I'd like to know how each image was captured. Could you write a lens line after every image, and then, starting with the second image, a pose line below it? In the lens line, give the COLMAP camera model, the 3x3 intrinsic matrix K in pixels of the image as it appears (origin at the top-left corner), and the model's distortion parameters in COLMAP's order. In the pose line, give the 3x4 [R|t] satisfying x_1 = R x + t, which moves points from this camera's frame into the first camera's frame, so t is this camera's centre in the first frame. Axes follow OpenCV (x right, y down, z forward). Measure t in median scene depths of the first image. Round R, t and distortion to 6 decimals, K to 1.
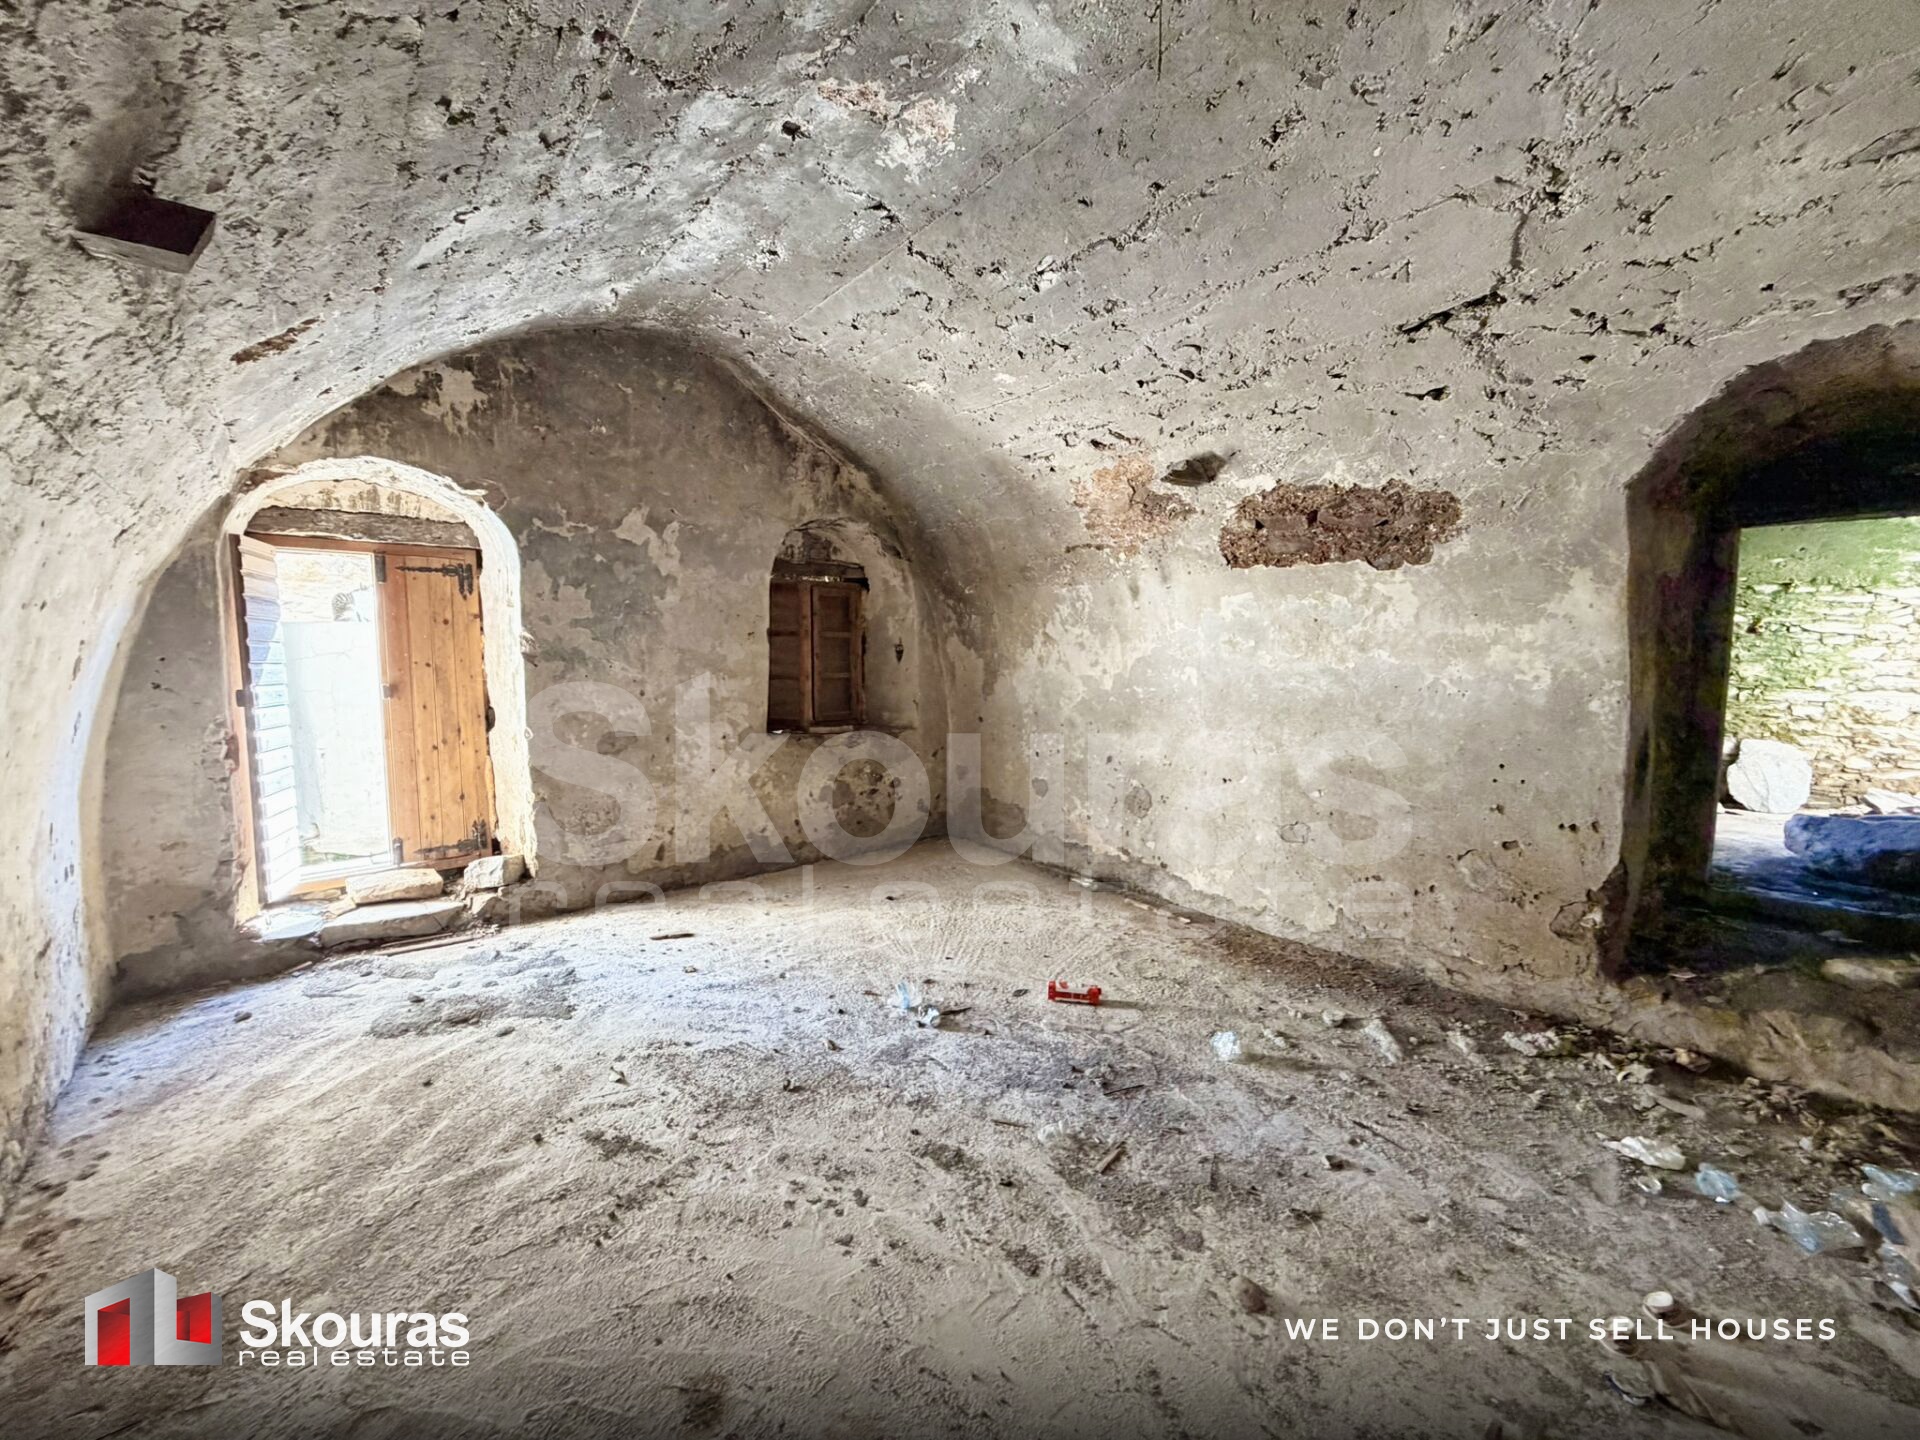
lens RADIAL K [[763.8, 0, 957.1], [0, 763.8, 718.8], [0, 0, 1]] dist [0.000540, 0.000095]
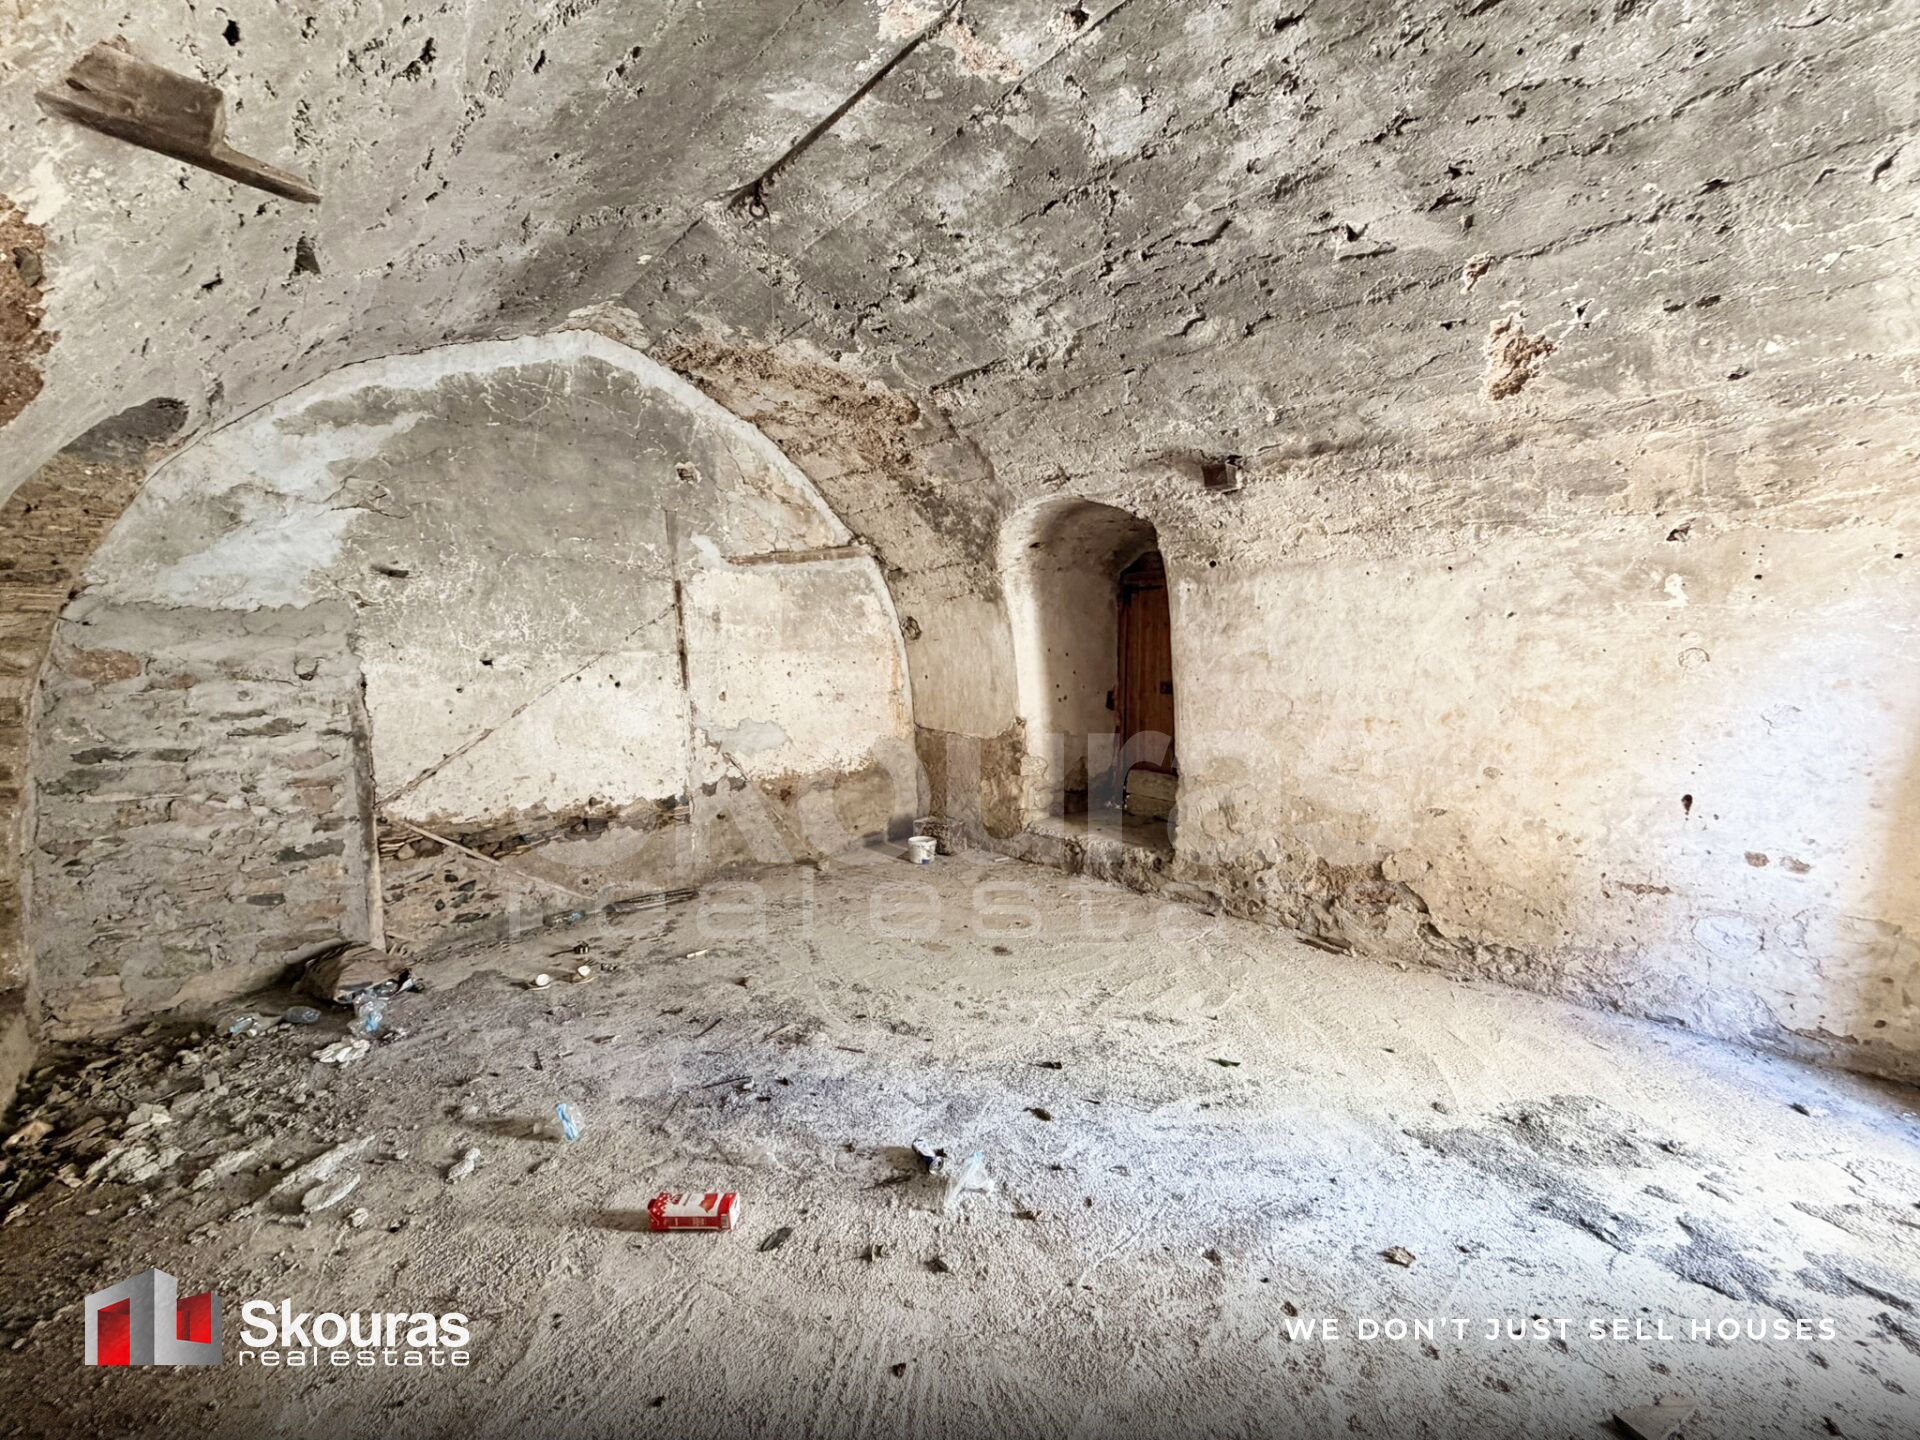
lens RADIAL K [[763.8, 0, 958.0], [0, 763.8, 717.0], [0, 0, 1]] dist [0.000540, 0.000095]
pose [[-0.998274, 0.011407, -0.057601, -0.035604], [0.001694, 0.986135, 0.165936, -0.173242], [0.058696, 0.165552, -0.984453, 2.103576]]
